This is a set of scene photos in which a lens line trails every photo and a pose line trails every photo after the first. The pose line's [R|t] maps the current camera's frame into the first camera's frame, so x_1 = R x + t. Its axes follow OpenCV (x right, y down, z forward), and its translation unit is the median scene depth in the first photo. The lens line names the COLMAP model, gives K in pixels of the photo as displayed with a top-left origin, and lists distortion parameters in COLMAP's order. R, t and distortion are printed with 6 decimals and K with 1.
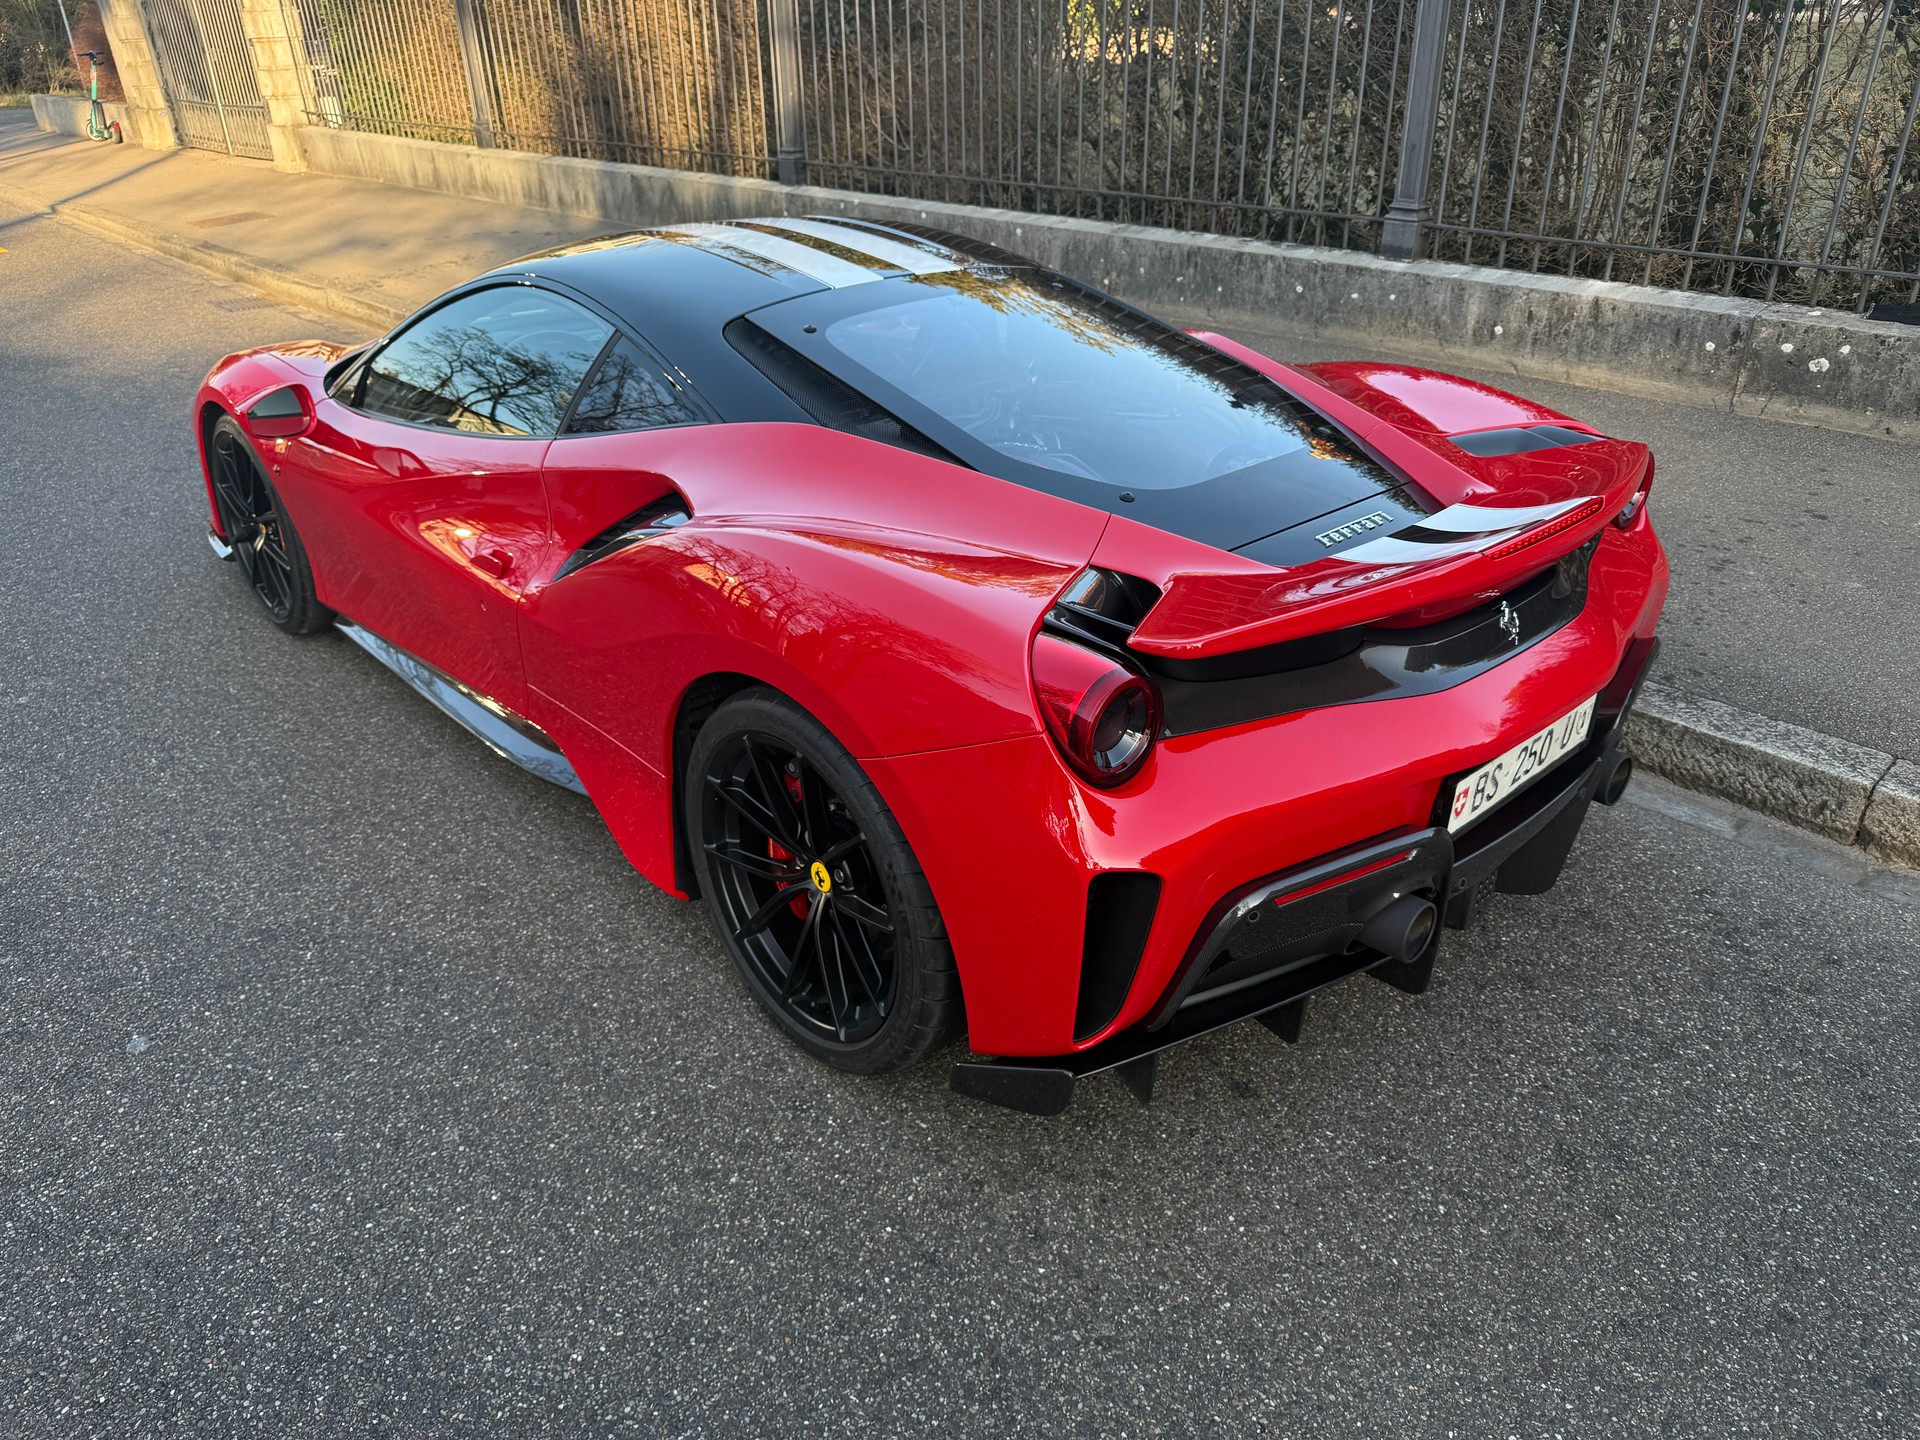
lens RADIAL K [[1375.4, 0, 973.9], [0, 1375.4, 731.6], [0, 0, 1]] dist [0.005069, -0.010954]
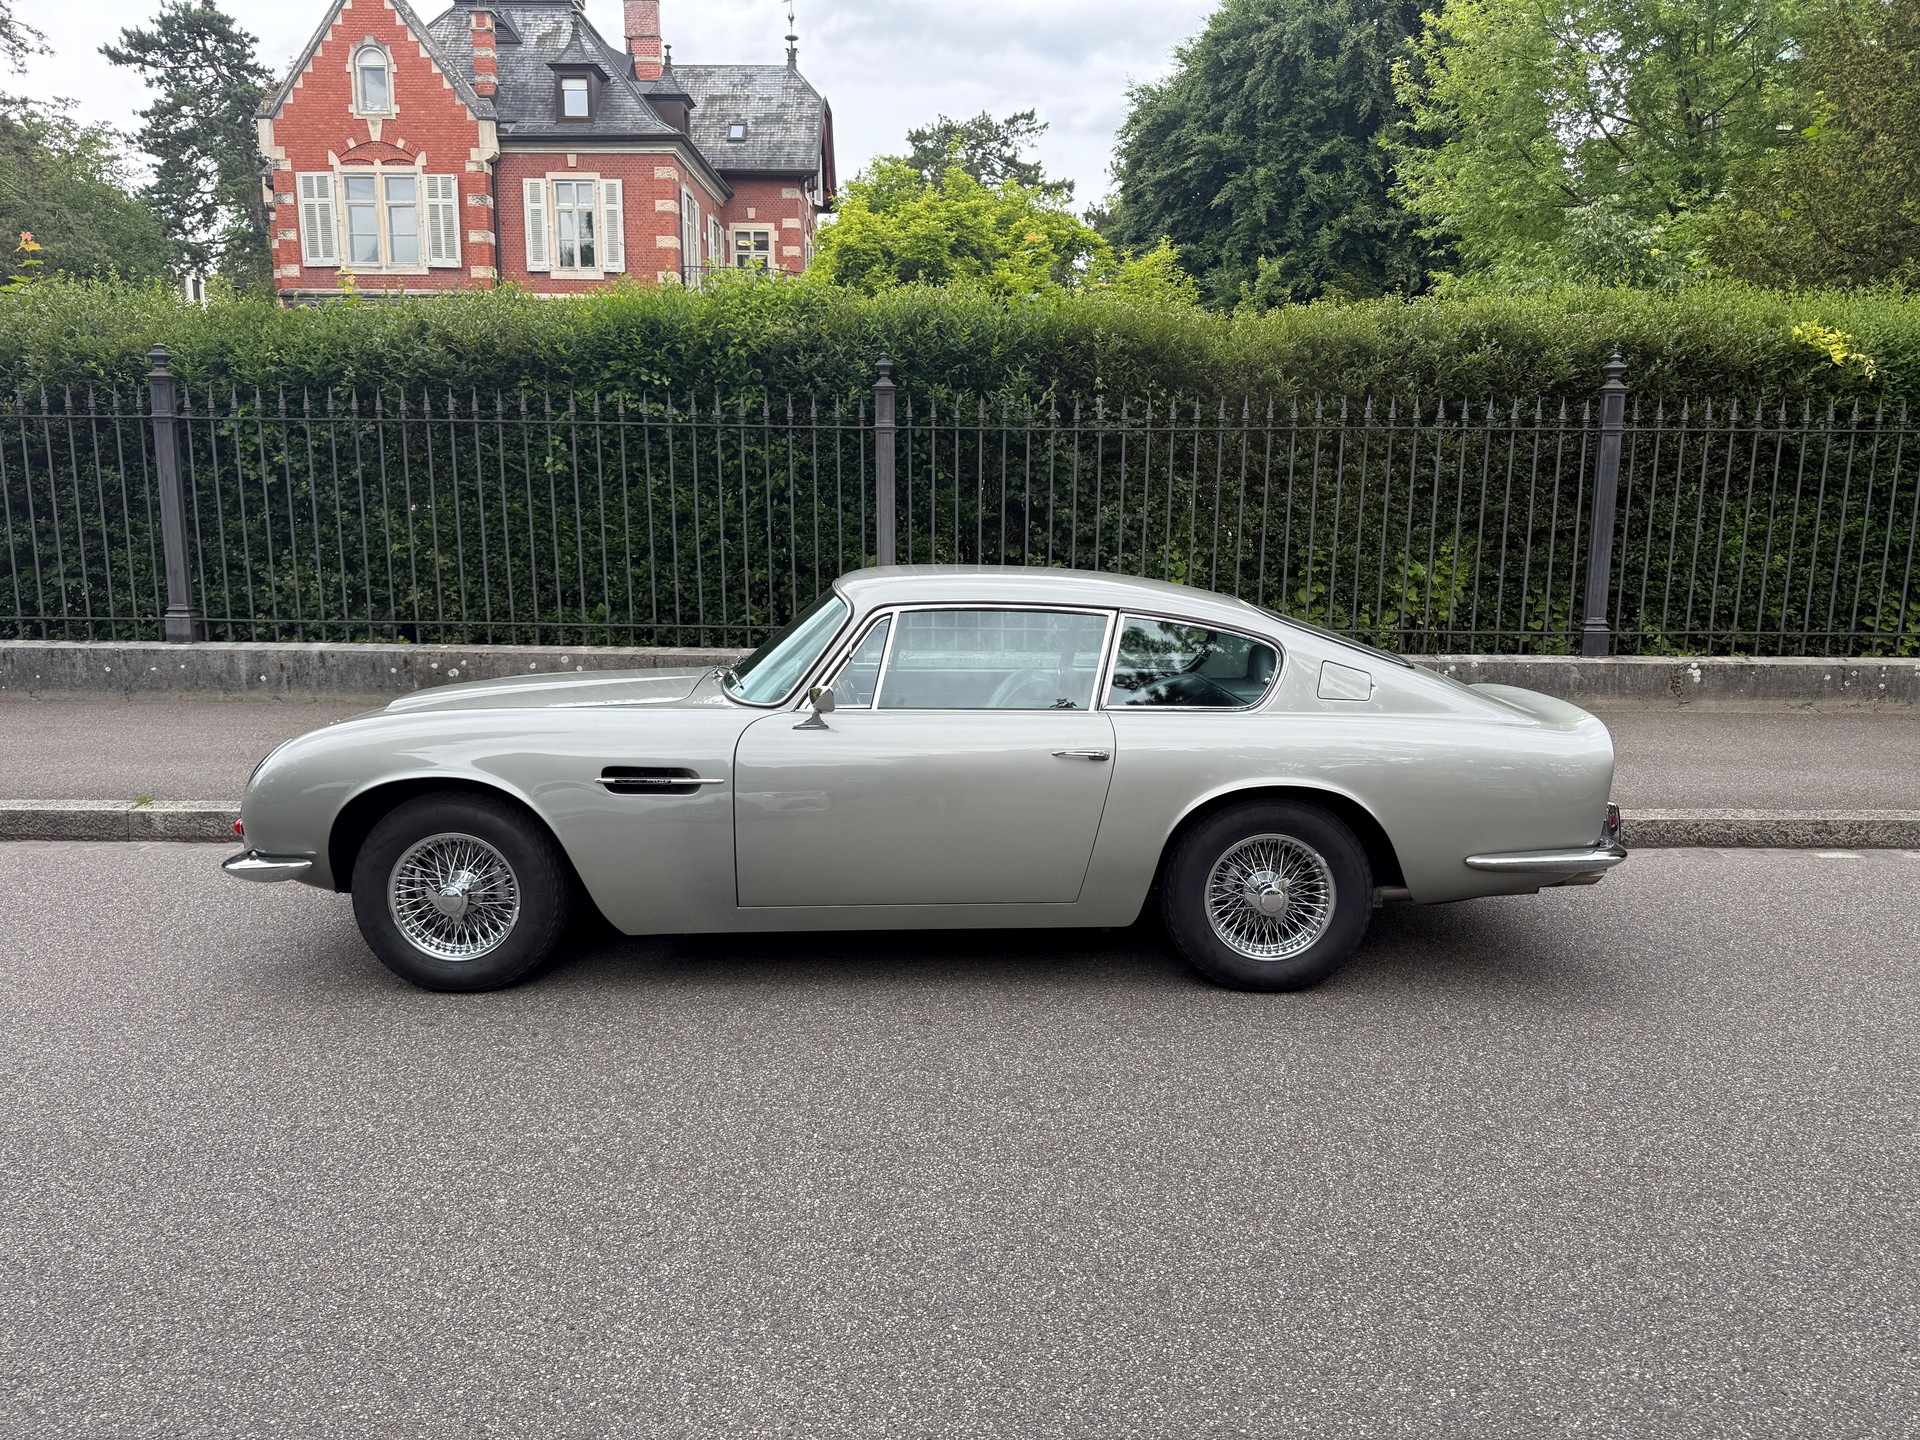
lens RADIAL K [[1375.4, 0, 949.2], [0, 1375.4, 725.7], [0, 0, 1]] dist [0.005069, -0.010954]
pose [[0.688628, -0.102105, 0.717890, -0.194879], [0.319653, 0.931393, -0.174153, 0.263063], [-0.650856, 0.349402, 0.674022, -0.502252]]
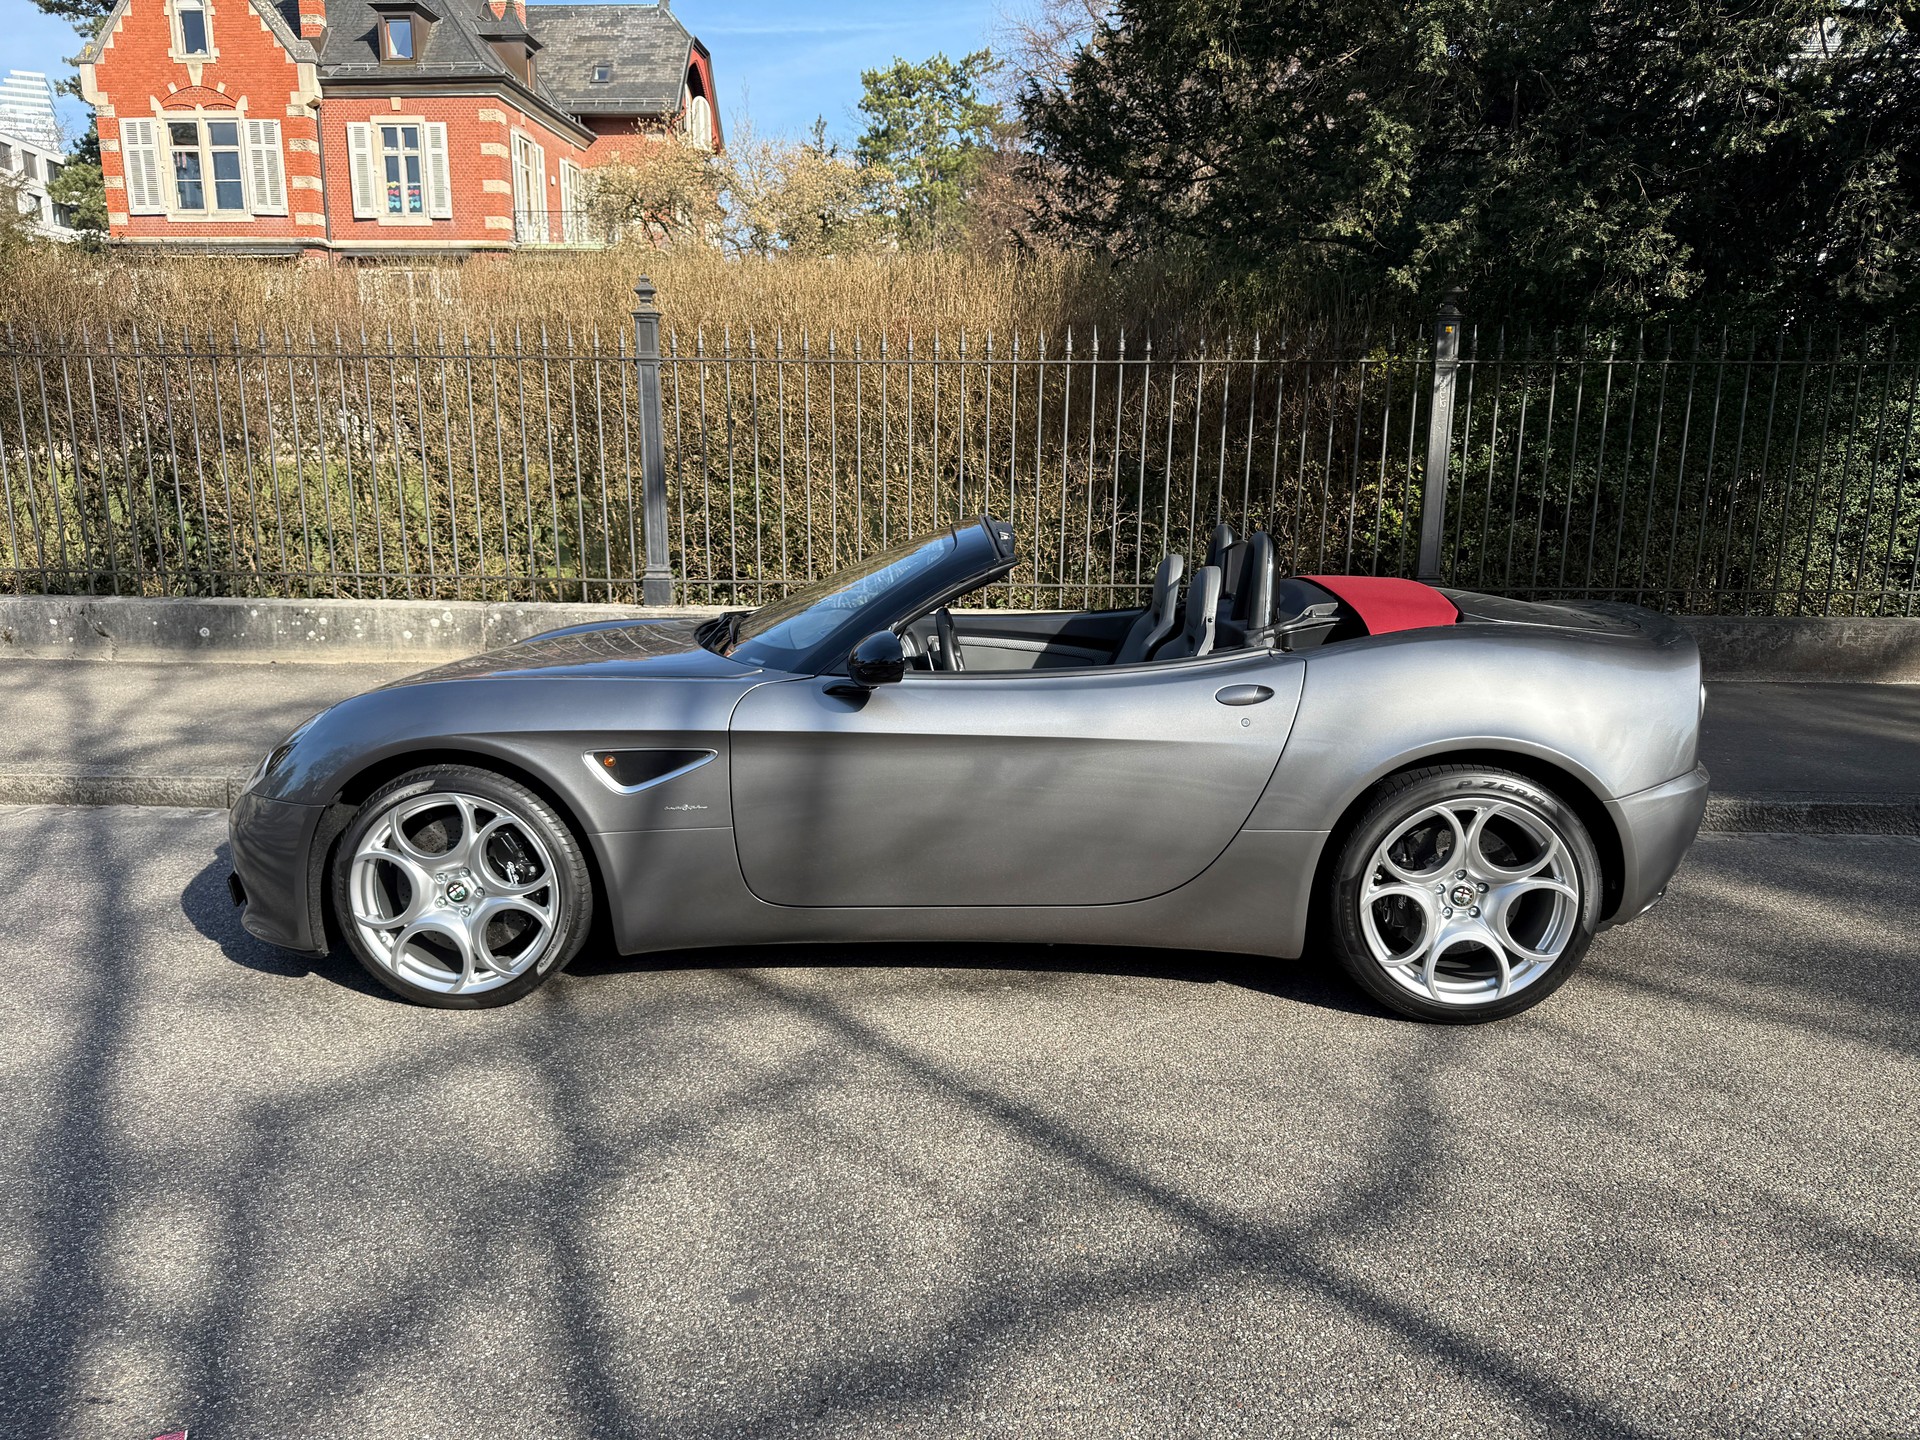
lens RADIAL K [[1375.4, 0, 963.3], [0, 1375.4, 733.6], [0, 0, 1]] dist [0.005069, -0.010954]
pose [[0.719055, -0.121641, 0.684225, 0.632075], [0.304507, 0.940163, -0.152866, 0.596406], [-0.624689, 0.318271, 0.713069, -1.139871]]
